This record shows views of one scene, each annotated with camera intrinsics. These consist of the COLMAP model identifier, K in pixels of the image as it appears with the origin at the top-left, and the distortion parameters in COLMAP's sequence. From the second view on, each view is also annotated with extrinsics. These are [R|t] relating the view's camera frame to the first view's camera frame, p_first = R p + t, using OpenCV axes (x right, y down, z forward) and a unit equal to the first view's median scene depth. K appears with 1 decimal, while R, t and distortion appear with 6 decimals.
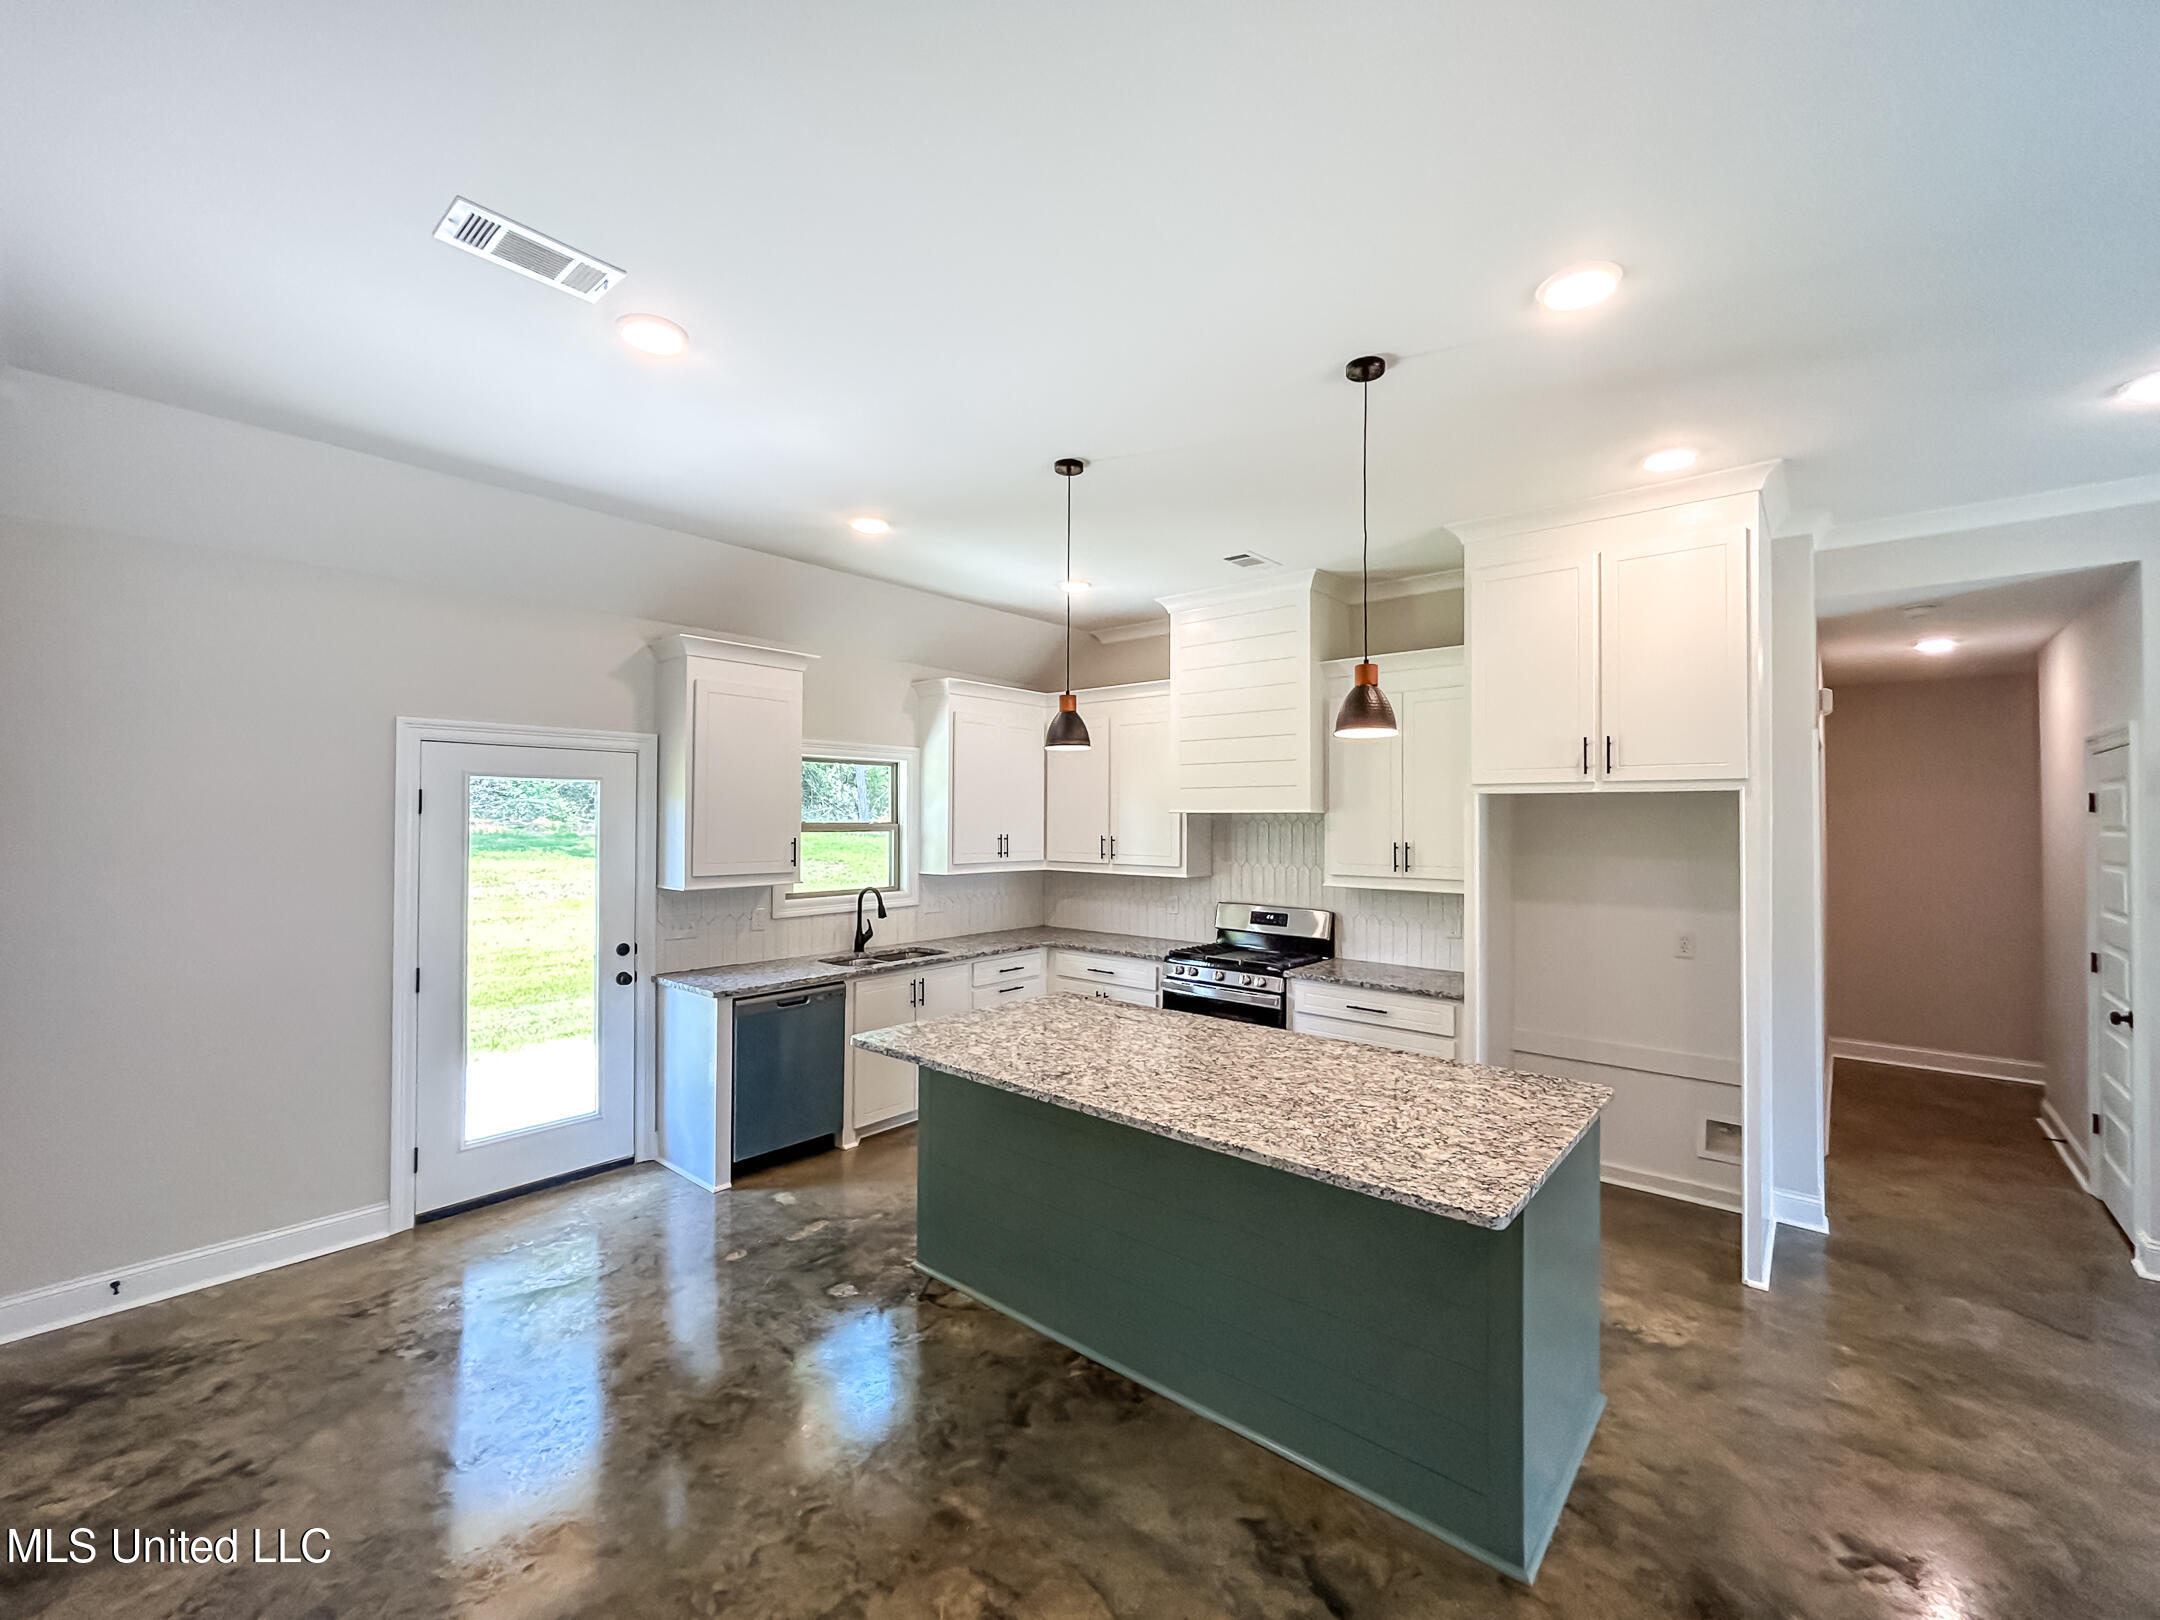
lens RADIAL K [[887.0, 0, 1075.7], [0, 887.0, 803.2], [0, 0, 1]] dist [-0.012524, 0.000191]
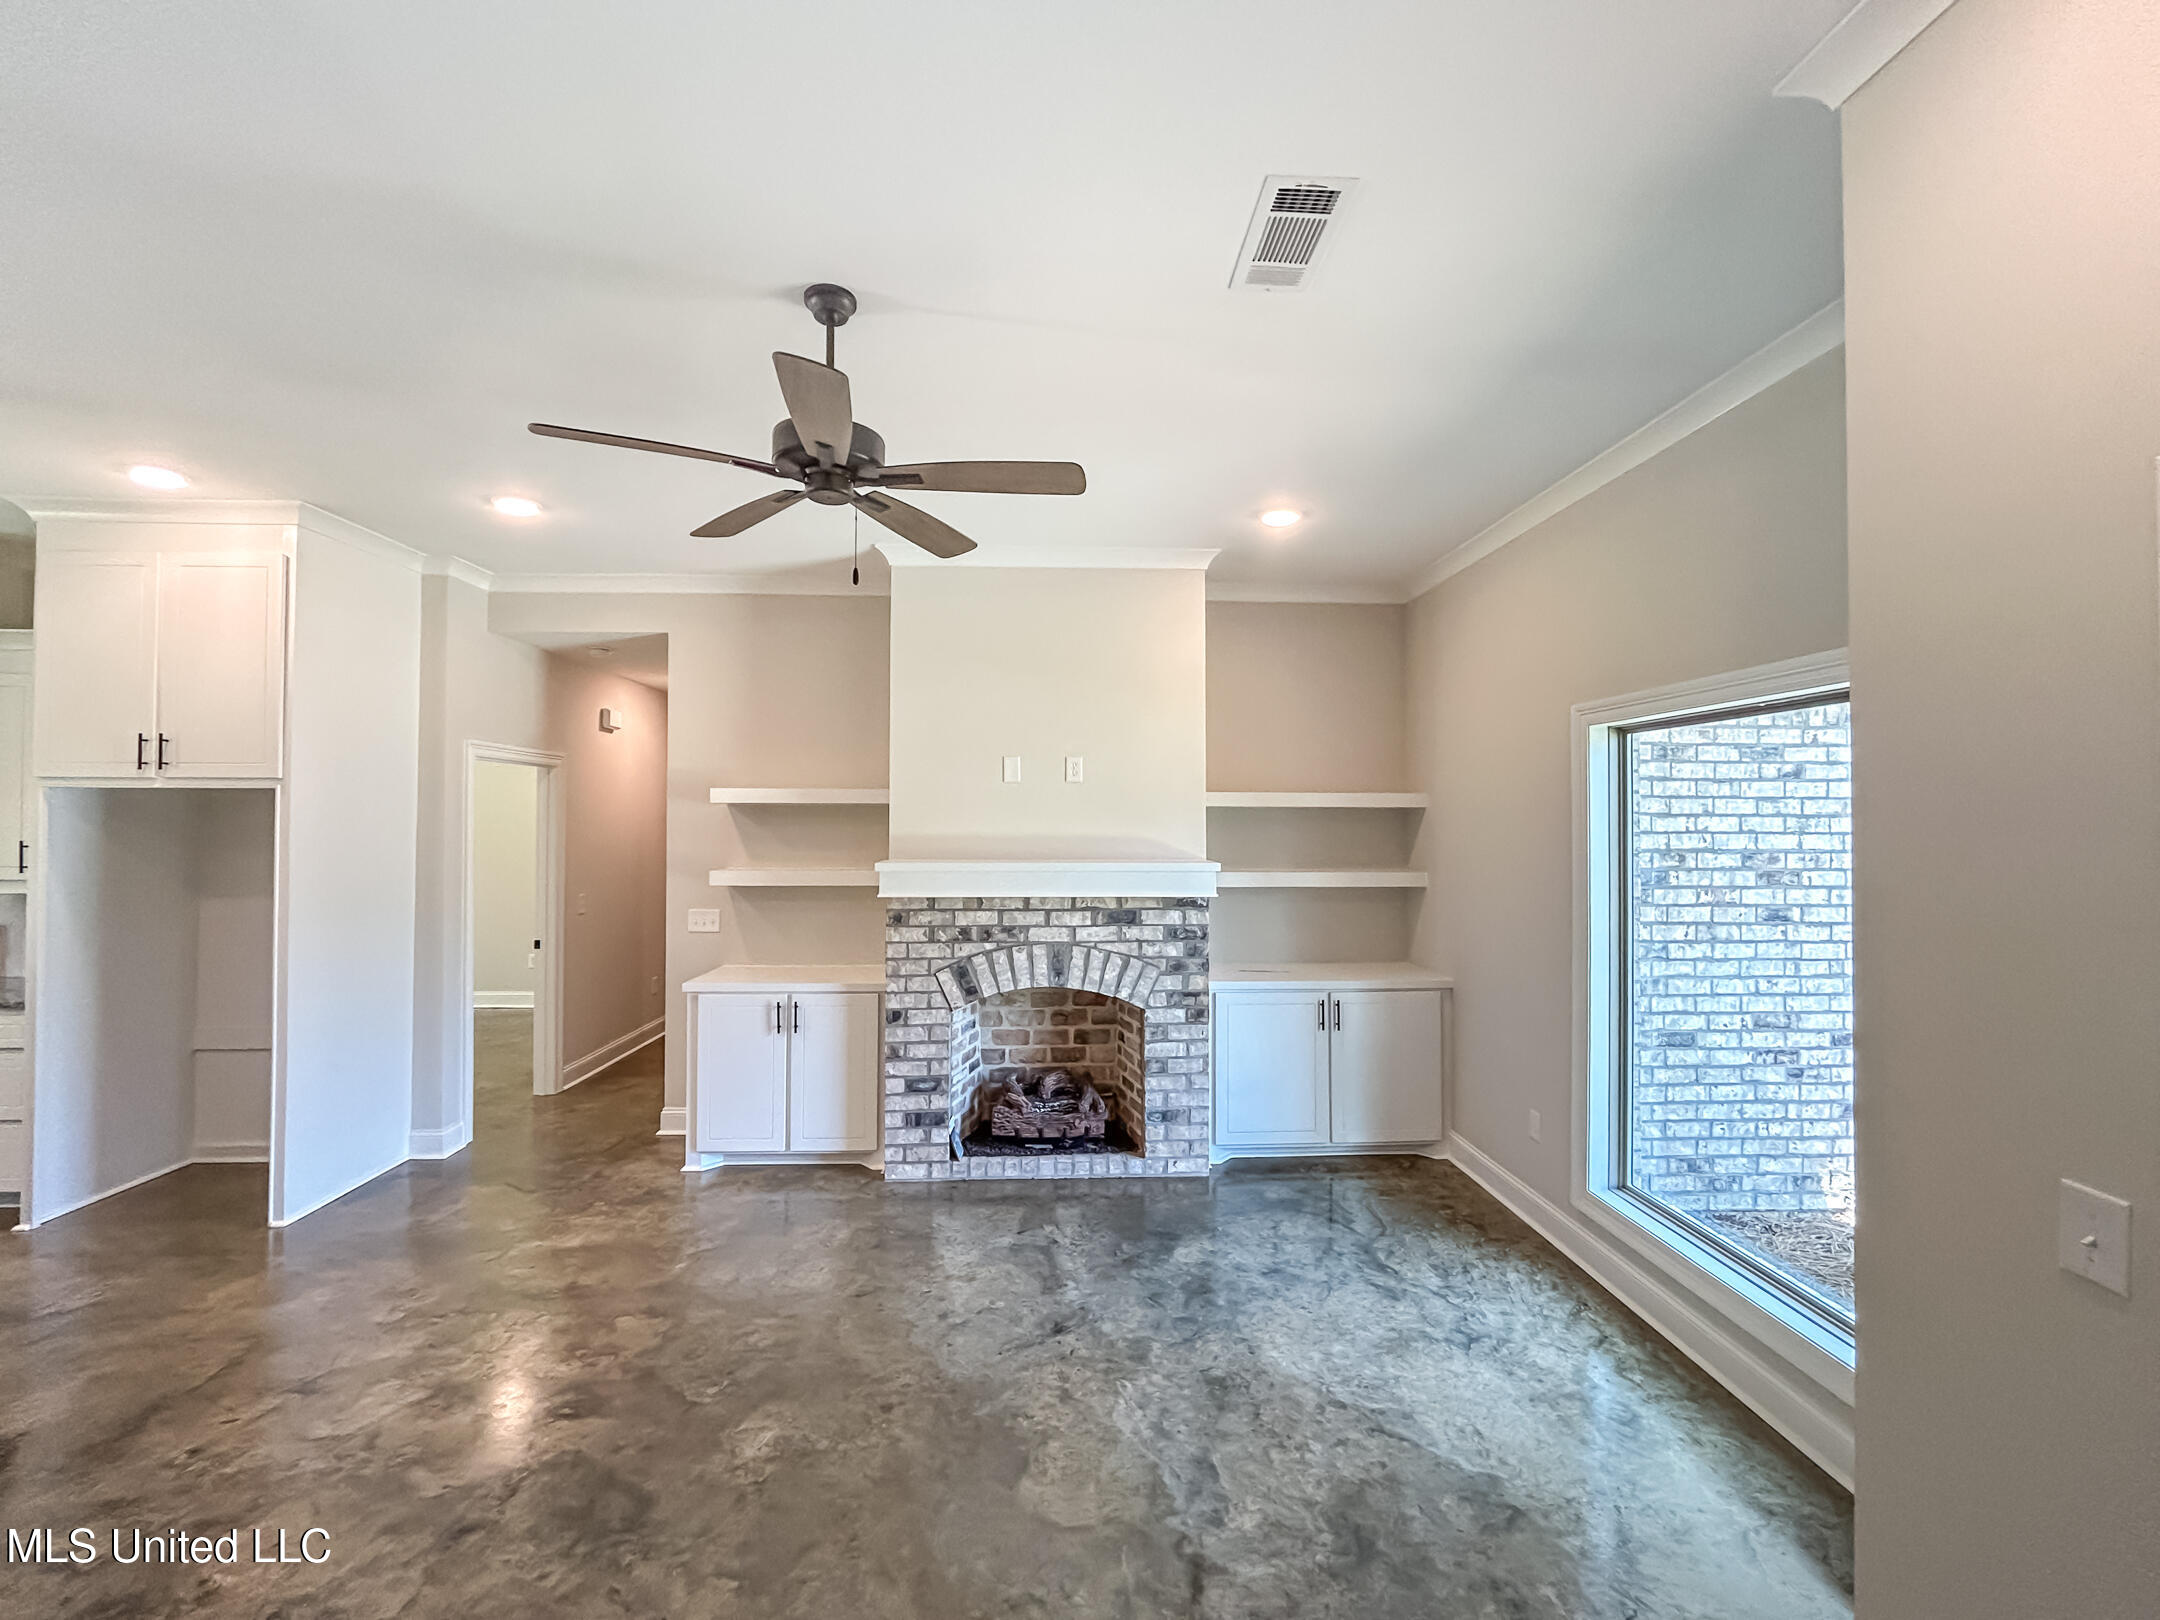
lens RADIAL K [[893.0, 0, 1082.1], [0, 893.0, 803.4], [0, 0, 1]] dist [-0.013843, 0.002821]
pose [[0.723363, 0.008347, 0.690417, 0.551138], [-0.009467, 0.999953, -0.002171, -0.002001], [-0.690403, -0.004966, 0.723408, -0.406247]]
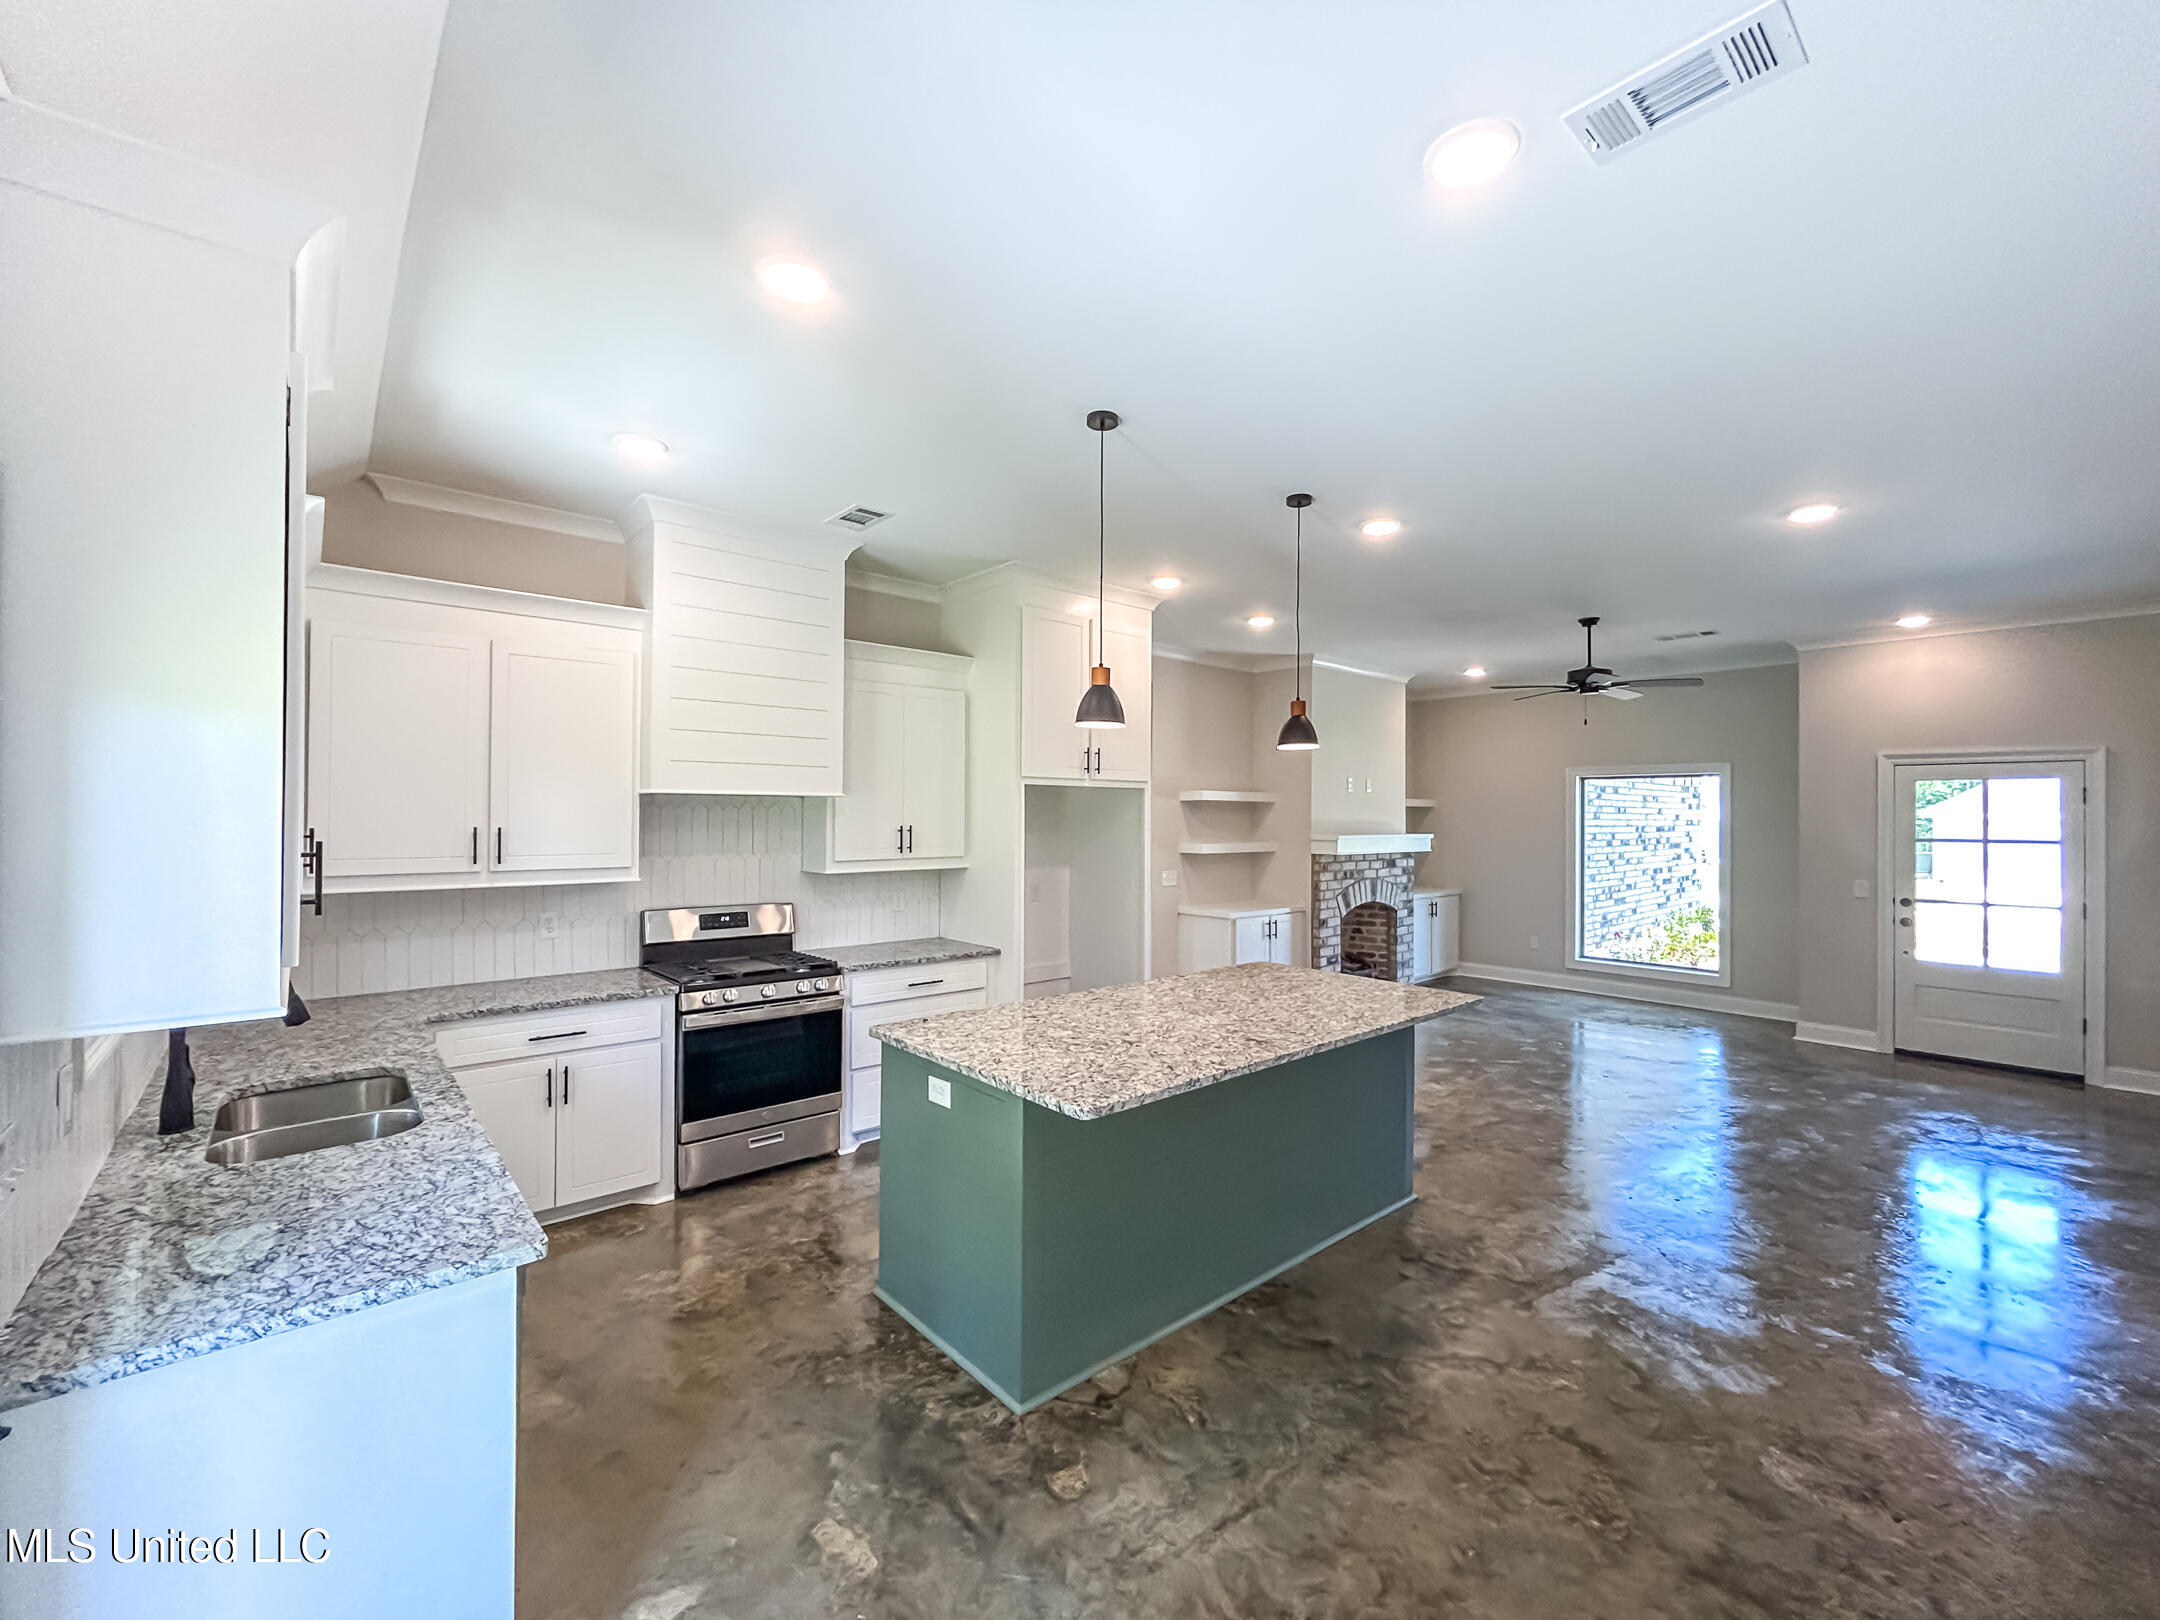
lens RADIAL K [[893.0, 0, 1082.1], [0, 893.0, 803.4], [0, 0, 1]] dist [-0.013843, 0.002821]
pose [[0.140378, 0.007121, 0.990072, -0.705628], [-0.023542, 0.999715, -0.003852, 0.017490], [-0.989818, -0.022767, 0.140506, 0.671384]]
